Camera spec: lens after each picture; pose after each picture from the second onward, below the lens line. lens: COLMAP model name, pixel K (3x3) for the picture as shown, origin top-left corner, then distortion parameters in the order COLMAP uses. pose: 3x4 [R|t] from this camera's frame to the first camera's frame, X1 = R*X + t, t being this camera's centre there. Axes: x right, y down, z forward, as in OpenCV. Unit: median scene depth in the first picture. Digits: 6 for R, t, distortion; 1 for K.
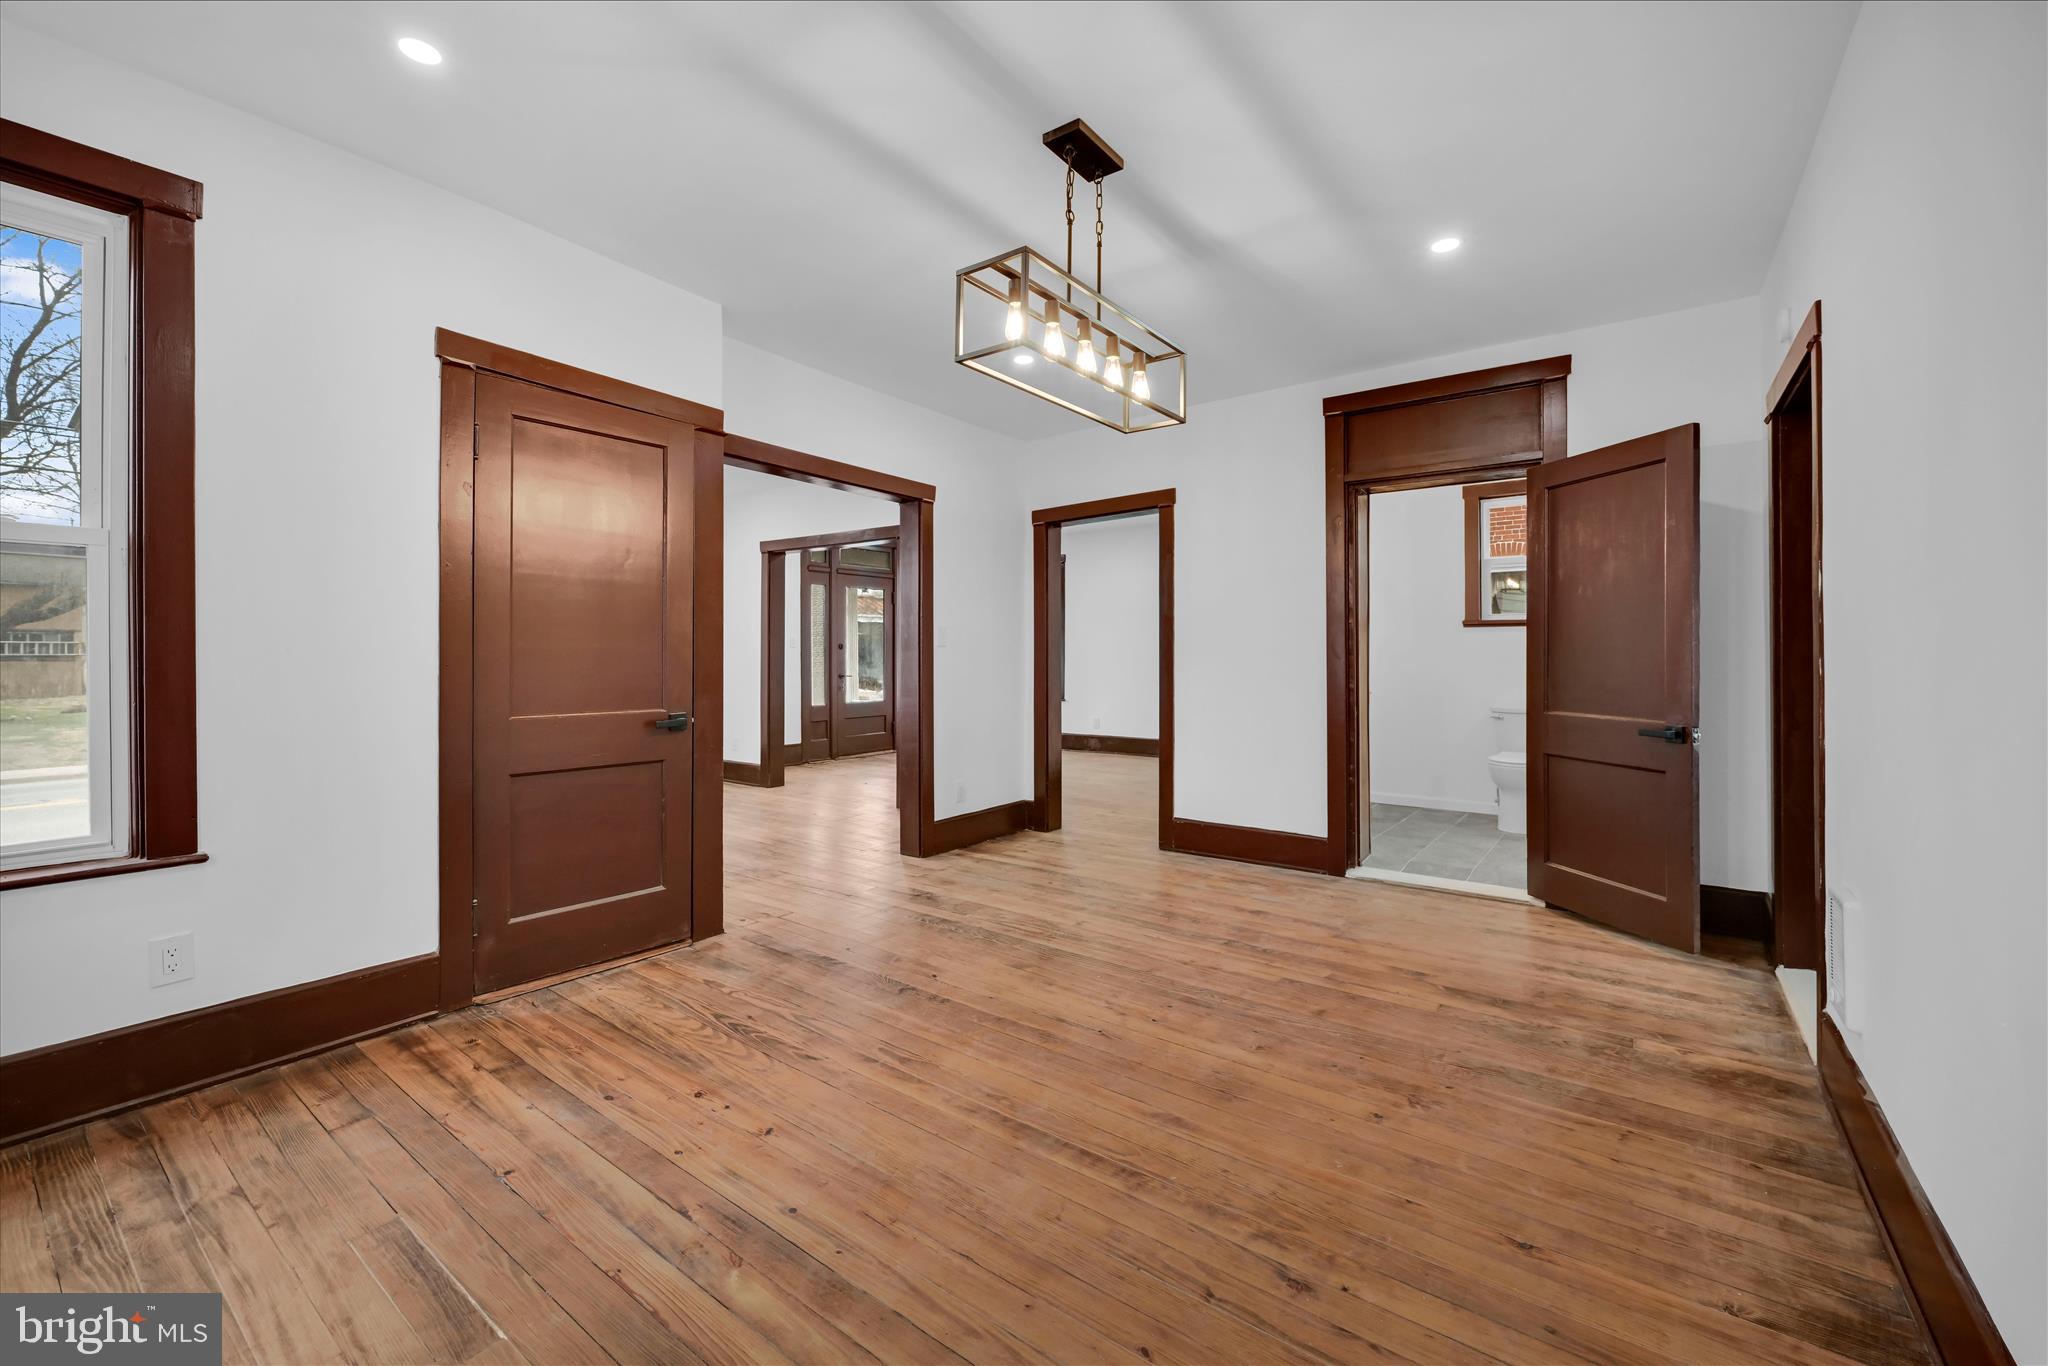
lens RADIAL K [[832.9, 0, 1024.7], [0, 832.9, 669.6], [0, 0, 1]] dist [-0.002008, 0.000088]
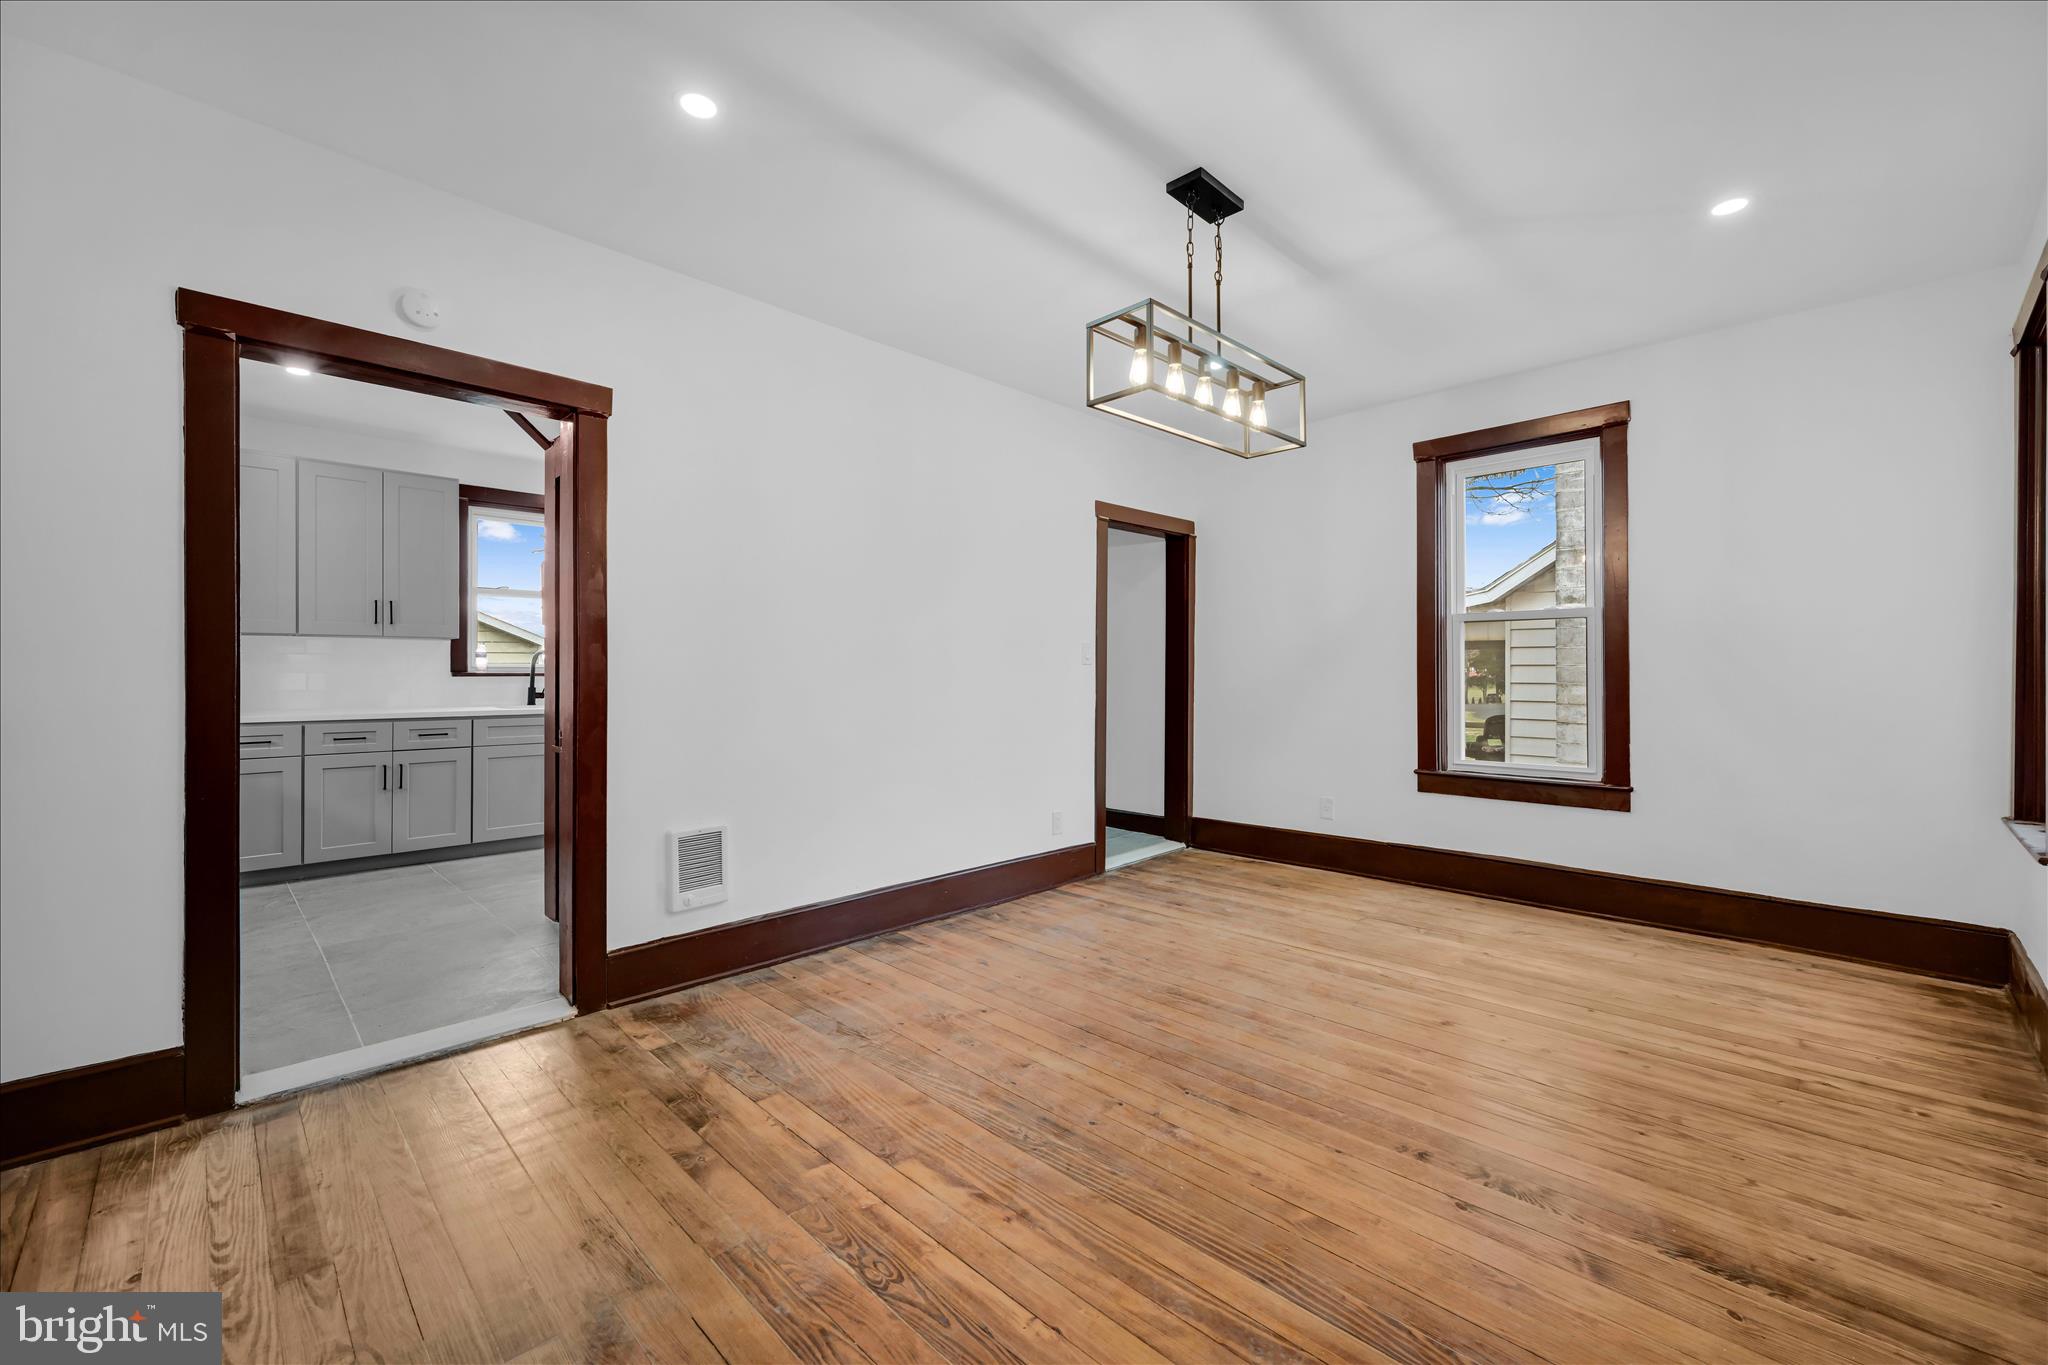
lens RADIAL K [[832.9, 0, 1024.7], [0, 832.9, 669.1], [0, 0, 1]] dist [-0.002008, 0.000088]
pose [[-0.990020, 0.001098, 0.140925, 0.147715], [0.002925, 0.999914, 0.012759, -0.033202], [-0.140899, 0.013044, -0.989938, 2.055513]]
